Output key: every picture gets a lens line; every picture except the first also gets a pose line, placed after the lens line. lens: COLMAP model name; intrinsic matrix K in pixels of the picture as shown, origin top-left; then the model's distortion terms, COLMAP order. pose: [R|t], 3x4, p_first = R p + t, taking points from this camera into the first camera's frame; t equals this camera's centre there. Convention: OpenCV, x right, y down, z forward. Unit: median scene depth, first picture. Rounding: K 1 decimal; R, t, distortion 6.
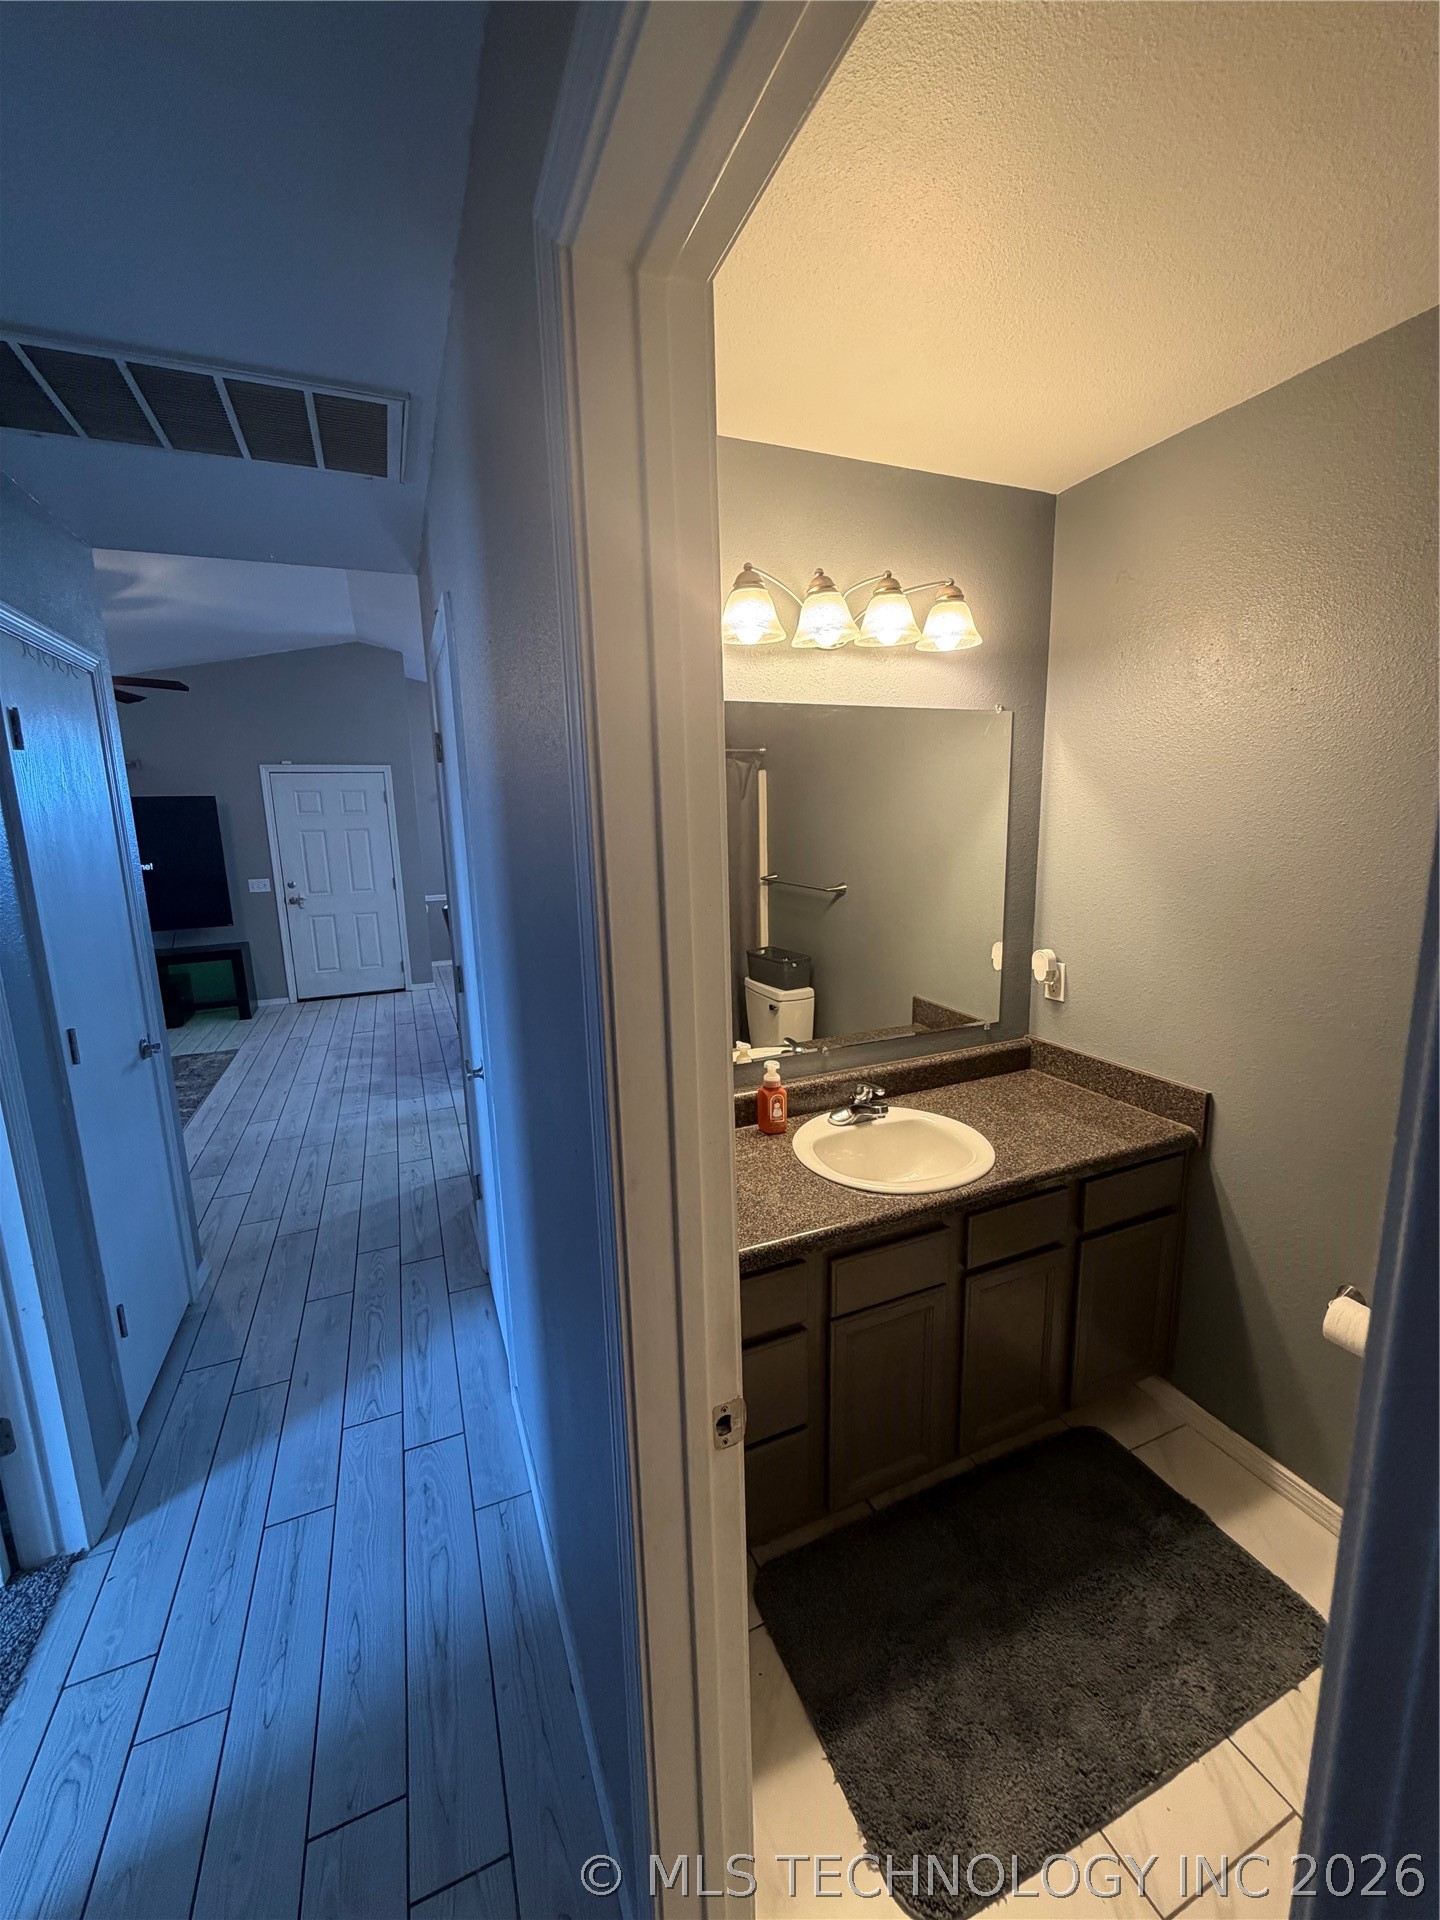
lens RADIAL K [[765.2, 0, 714.2], [0, 765.2, 956.6], [0, 0, 1]] dist [-0.000813, 0.000472]
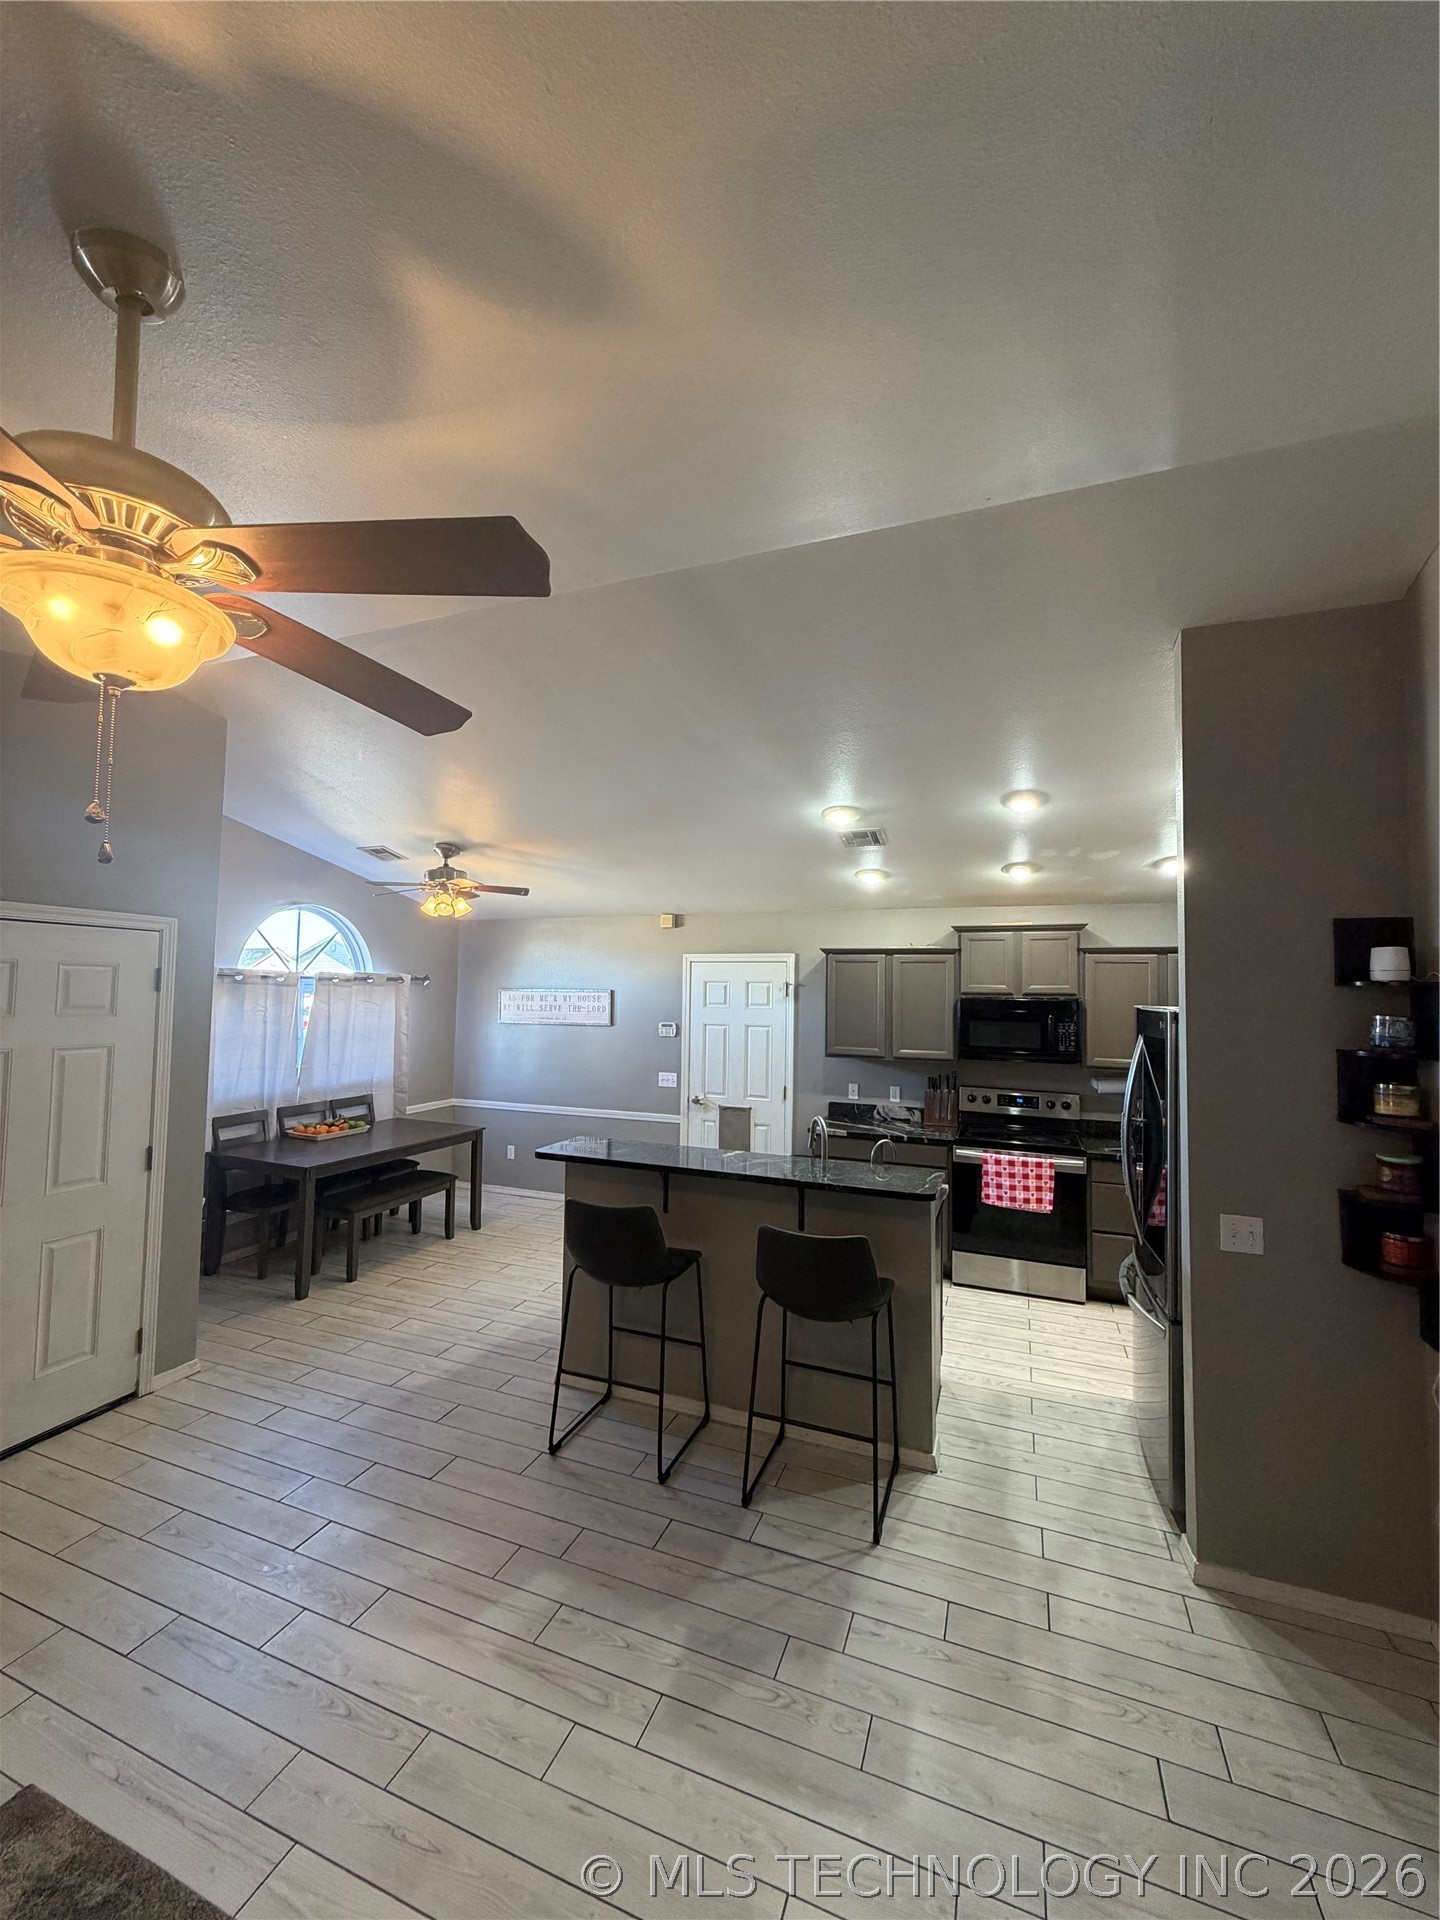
lens RADIAL K [[765.2, 0, 717.5], [0, 765.2, 953.7], [0, 0, 1]] dist [-0.000813, 0.000472]
pose [[0.694480, 0.071053, 0.715995, -0.715248], [0.098054, 0.976482, -0.192011, -0.128486], [-0.712799, 0.203554, 0.671180, 0.554973]]
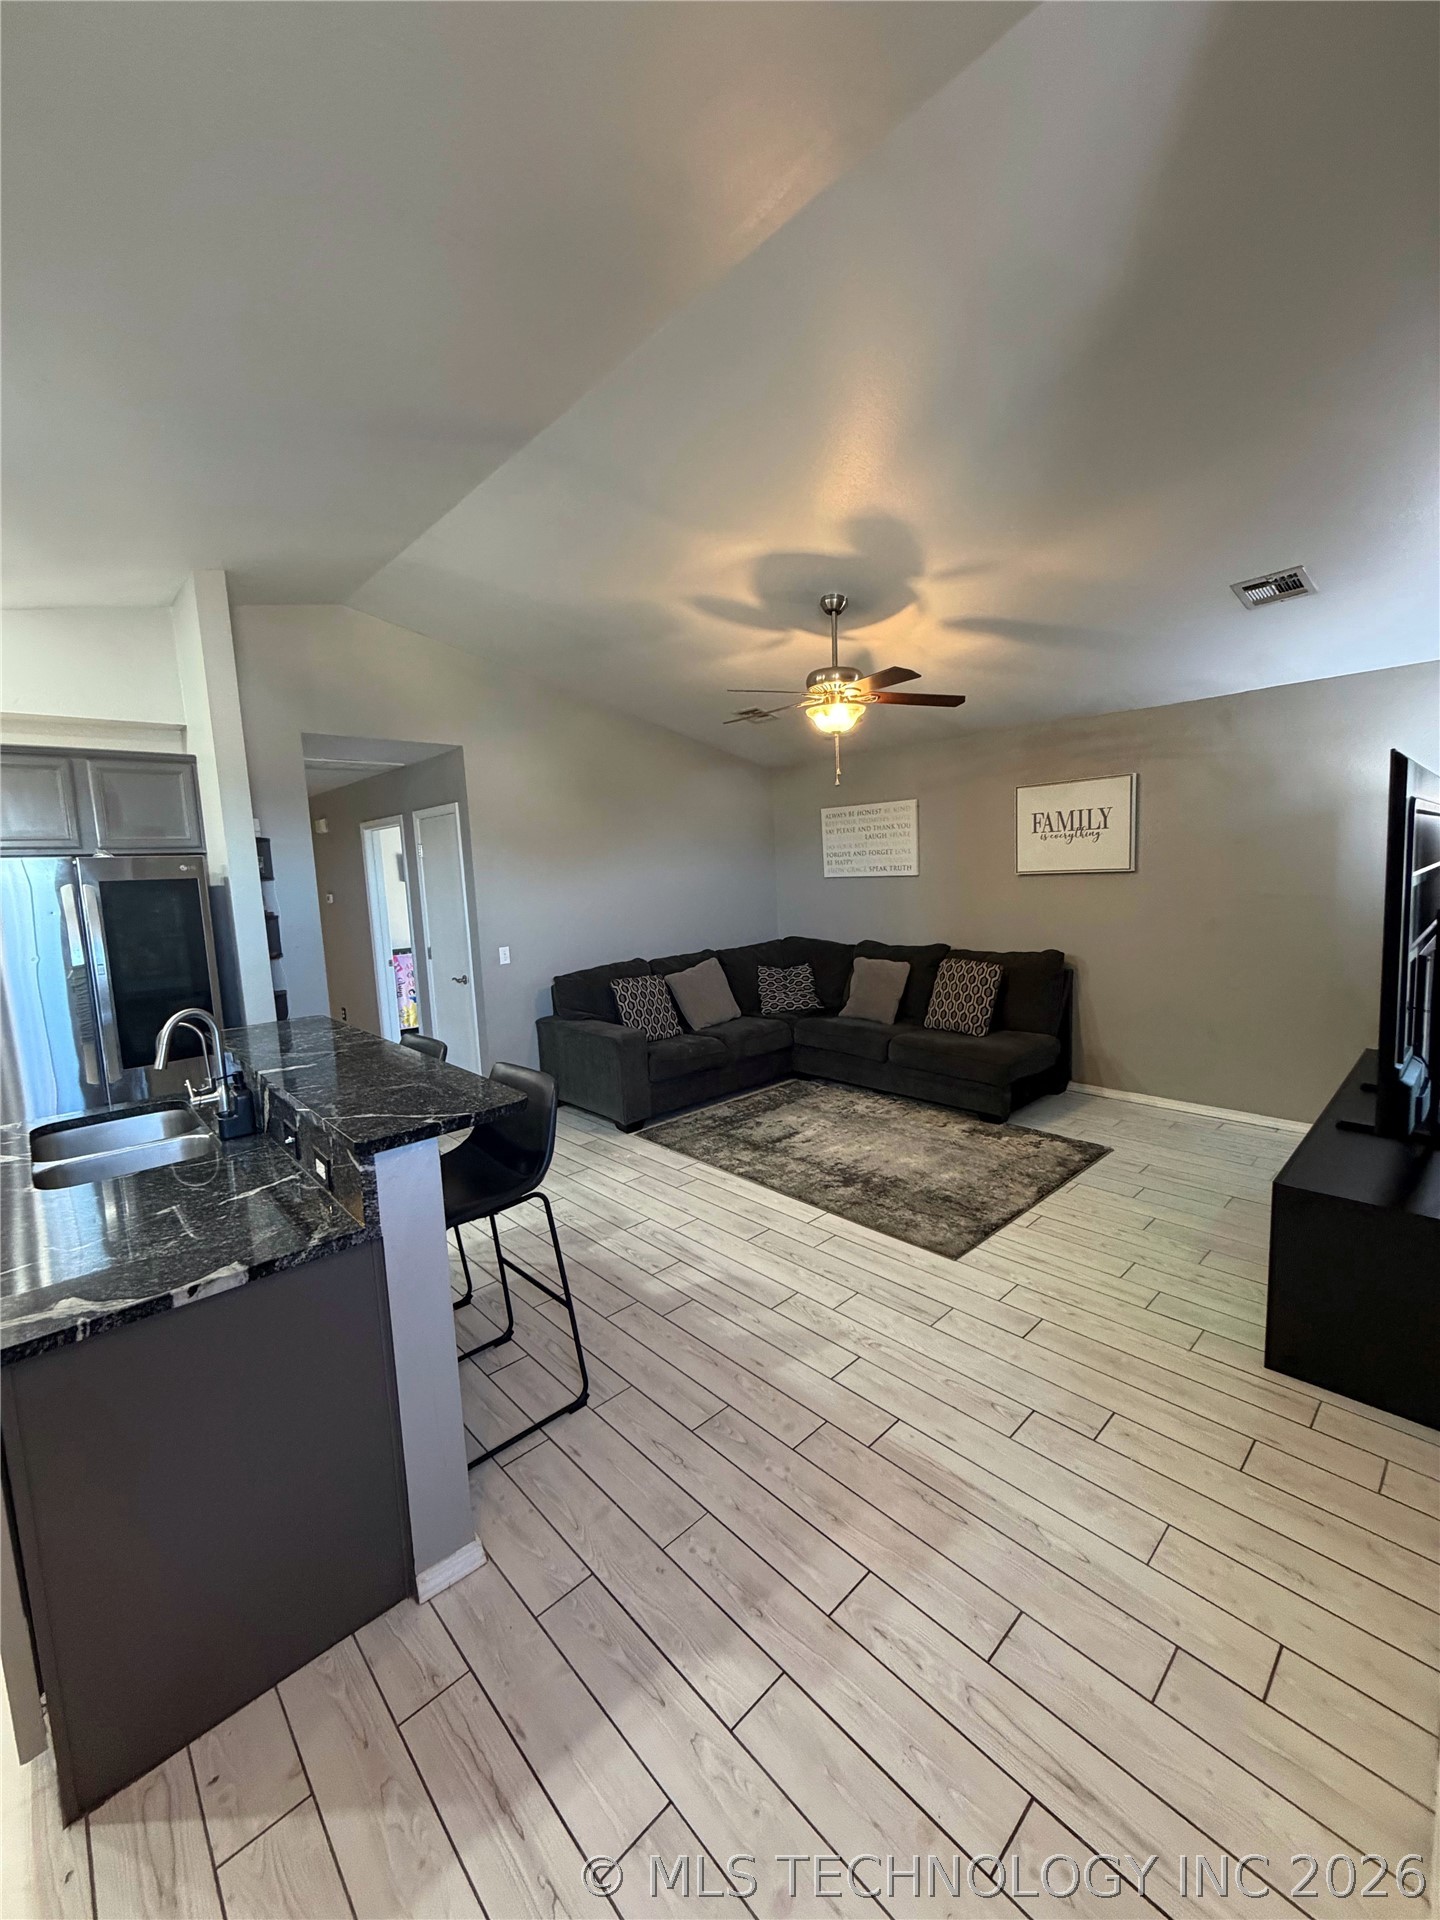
lens RADIAL K [[765.2, 0, 717.7], [0, 765.2, 953.9], [0, 0, 1]] dist [-0.000813, 0.000472]
pose [[-0.935977, 0.108338, -0.334977, -0.316987], [0.005852, 0.956131, 0.292882, -0.269480], [0.352012, 0.272171, -0.895550, 1.460345]]
